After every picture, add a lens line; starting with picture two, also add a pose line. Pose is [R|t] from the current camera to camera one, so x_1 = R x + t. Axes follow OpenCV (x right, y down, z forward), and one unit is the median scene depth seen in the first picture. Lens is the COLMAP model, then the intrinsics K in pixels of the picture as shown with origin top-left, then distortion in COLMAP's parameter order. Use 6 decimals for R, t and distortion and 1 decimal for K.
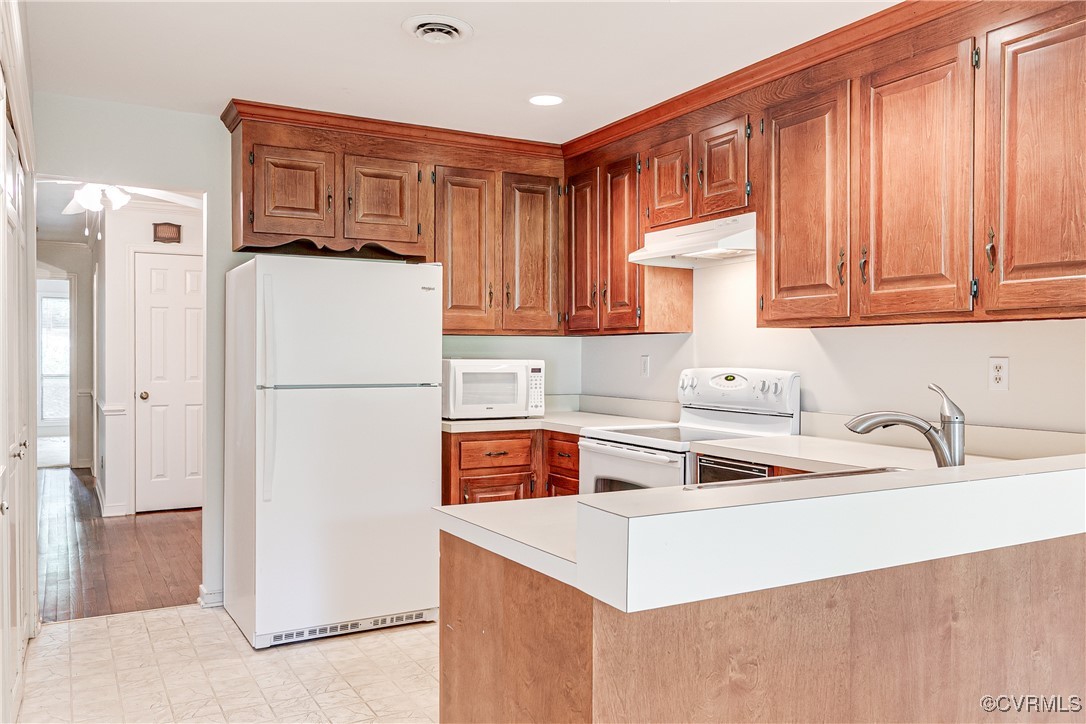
lens RADIAL K [[847.0, 0, 543.0], [0, 847.0, 362.0], [0, 0, 1]] dist [-0.002211, -0.001230]
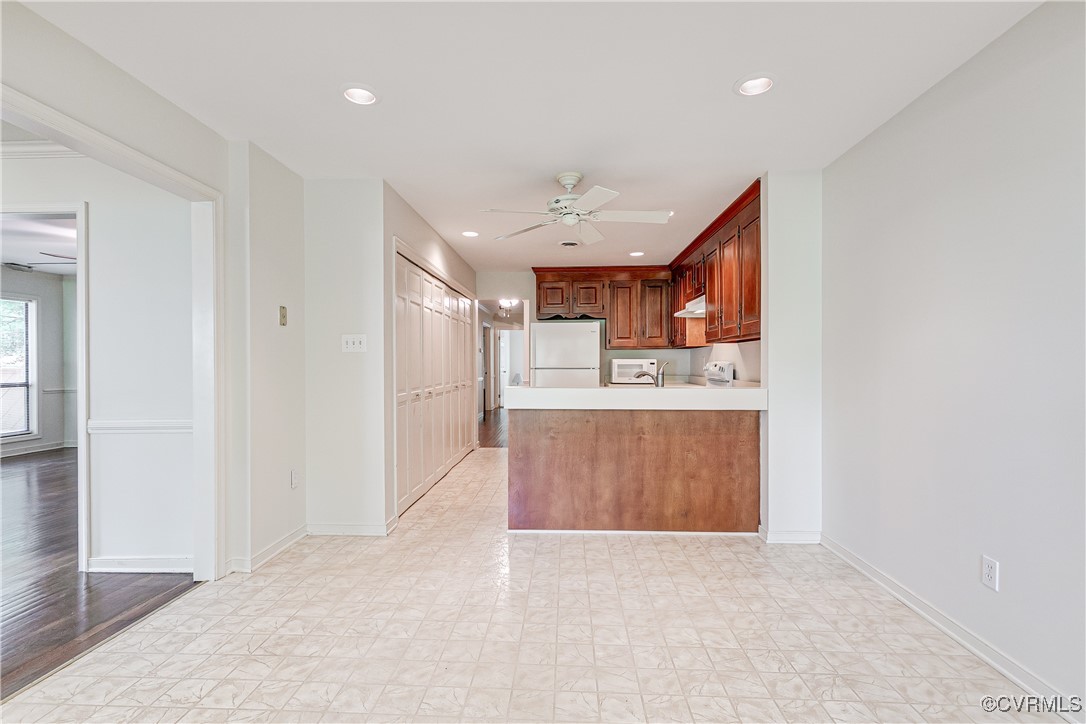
lens RADIAL K [[492.4, 0, 546.0], [0, 492.4, 363.9], [0, 0, 1]] dist [-0.000187, -0.000747]
pose [[0.849203, -0.006027, -0.528032, 0.569136], [0.002727, 0.999972, -0.007029, 0.023753], [0.528059, 0.004529, 0.849195, -0.384678]]
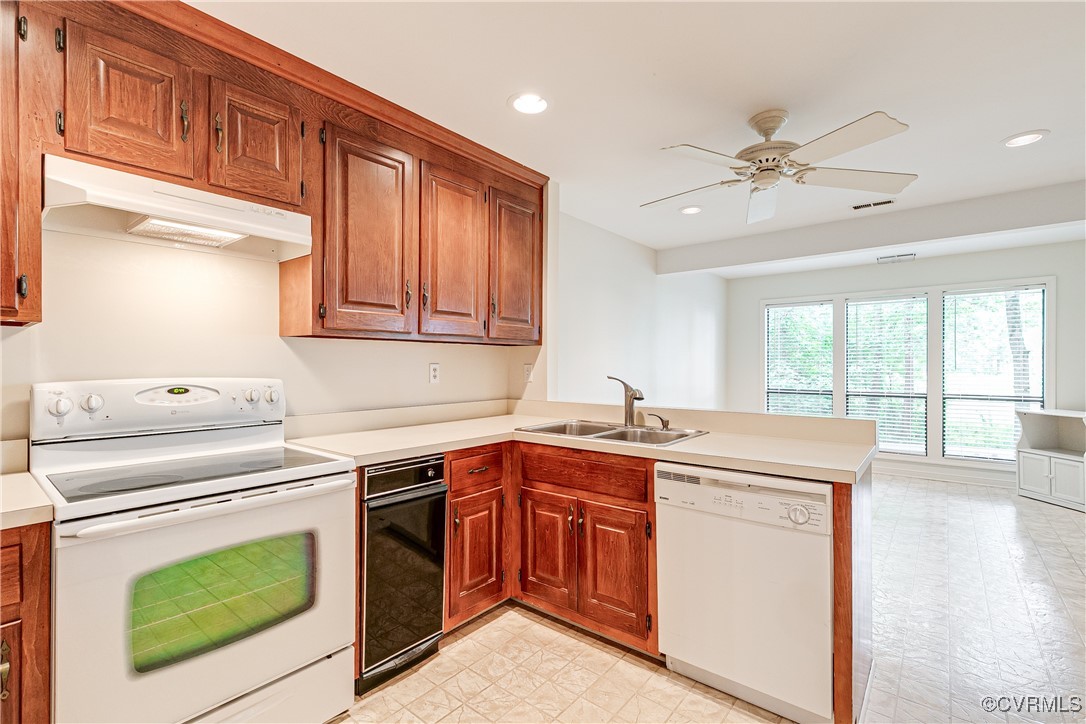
lens RADIAL K [[492.4, 0, 546.0], [0, 492.4, 363.9], [0, 0, 1]] dist [-0.000187, -0.000747]
pose [[-0.366321, -0.004136, 0.930479, -0.366278], [0.005508, 0.999963, 0.006613, -0.008195], [-0.930472, 0.007548, -0.366284, 0.916311]]
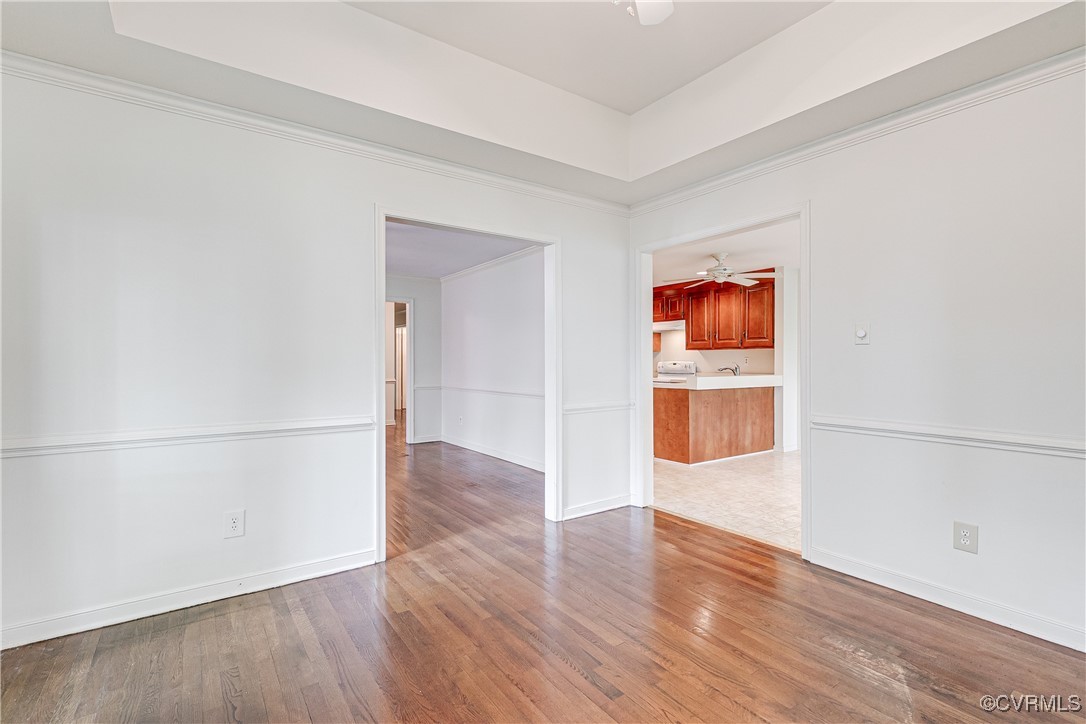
lens RADIAL K [[488.4, 0, 531.3], [0, 488.4, 361.1], [0, 0, 1]] dist [-0.002114, -0.000492]
pose [[0.998077, -0.007085, 0.061573, -0.551390], [0.007632, 0.999933, -0.008663, 0.021203], [-0.061507, 0.009116, 0.998065, -1.099711]]
